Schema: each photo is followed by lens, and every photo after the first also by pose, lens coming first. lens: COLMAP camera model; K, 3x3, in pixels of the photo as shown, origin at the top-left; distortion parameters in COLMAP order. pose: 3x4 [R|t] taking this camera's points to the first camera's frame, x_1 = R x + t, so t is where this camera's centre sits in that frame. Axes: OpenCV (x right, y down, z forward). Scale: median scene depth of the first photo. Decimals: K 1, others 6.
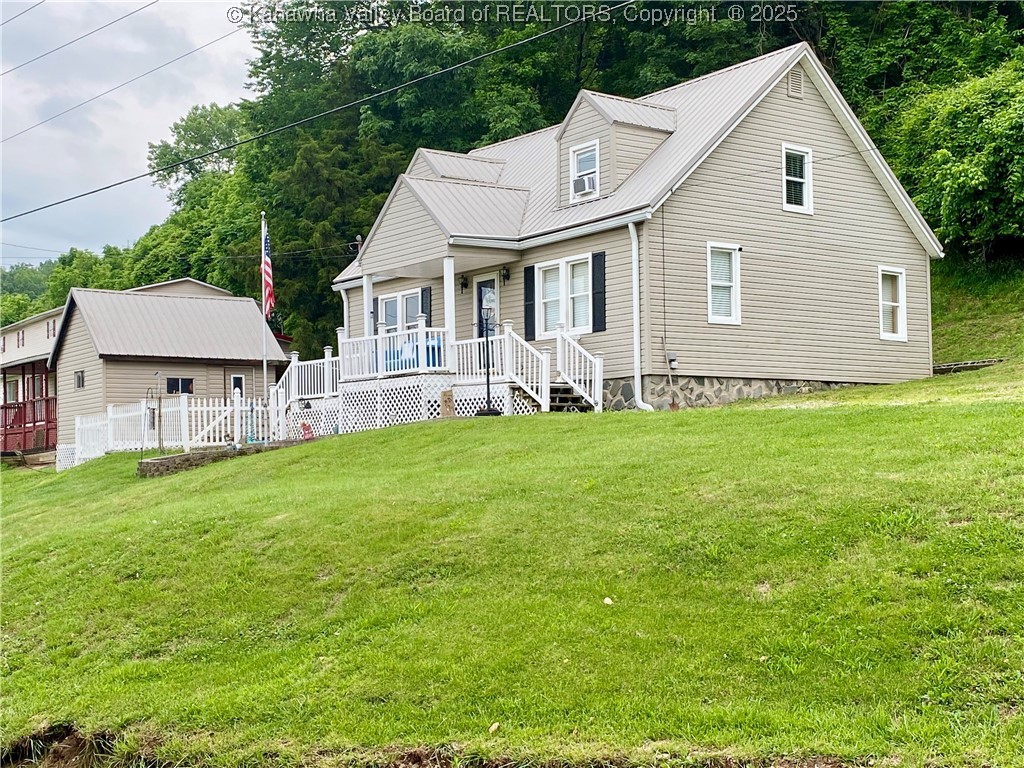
lens RADIAL K [[1429.2, 0, 501.4], [0, 1429.2, 406.4], [0, 0, 1]] dist [0.111171, 0.000000]
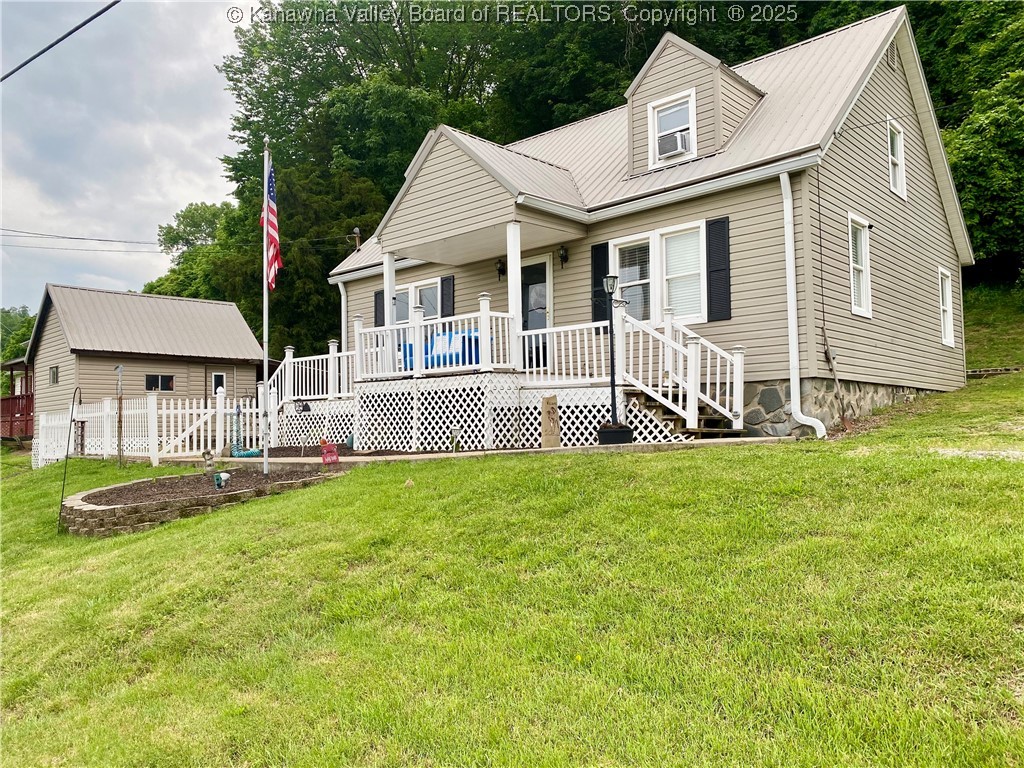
lens RADIAL K [[773.9, 0, 516.5], [0, 773.9, 382.0], [0, 0, 1]] dist [0.039367, -0.050547]
pose [[0.982274, 0.012854, 0.187010, -0.100526], [-0.009621, 0.999788, -0.018185, -0.009195], [-0.187204, 0.016064, 0.982190, 0.526069]]
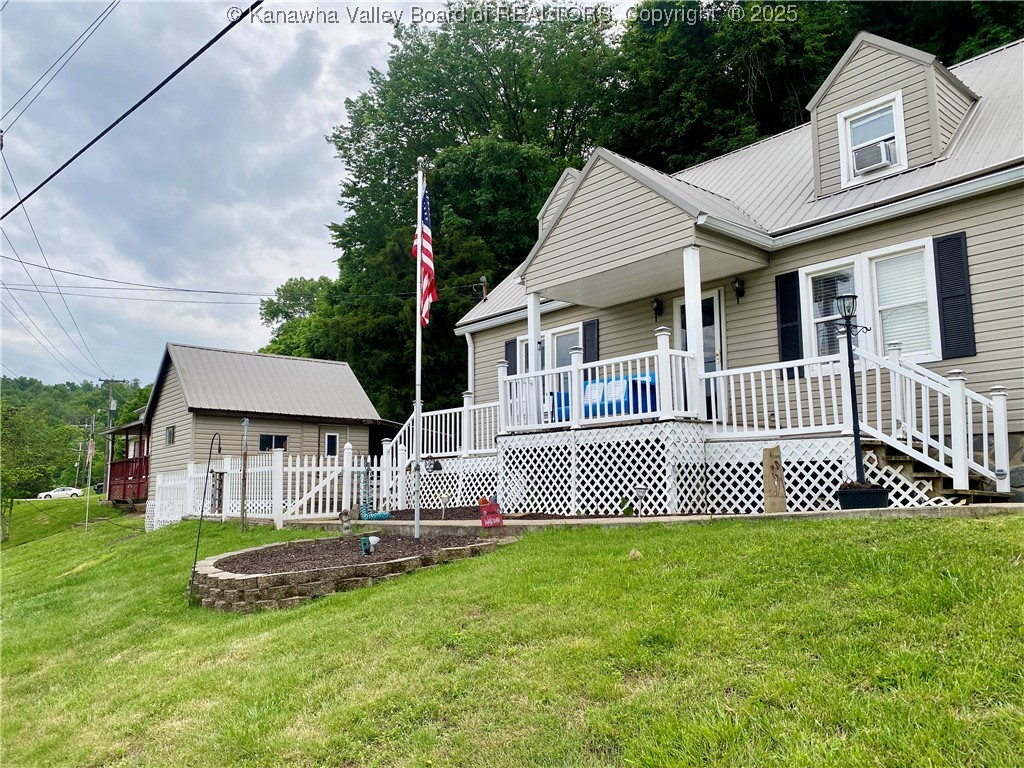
lens RADIAL K [[773.9, 0, 504.5], [0, 773.9, 387.6], [0, 0, 1]] dist [0.039367, -0.050547]
pose [[0.997476, 0.022003, 0.067513, -0.130741], [-0.015271, 0.995004, -0.098662, -0.002516], [-0.069347, 0.097382, 0.992828, 0.584080]]
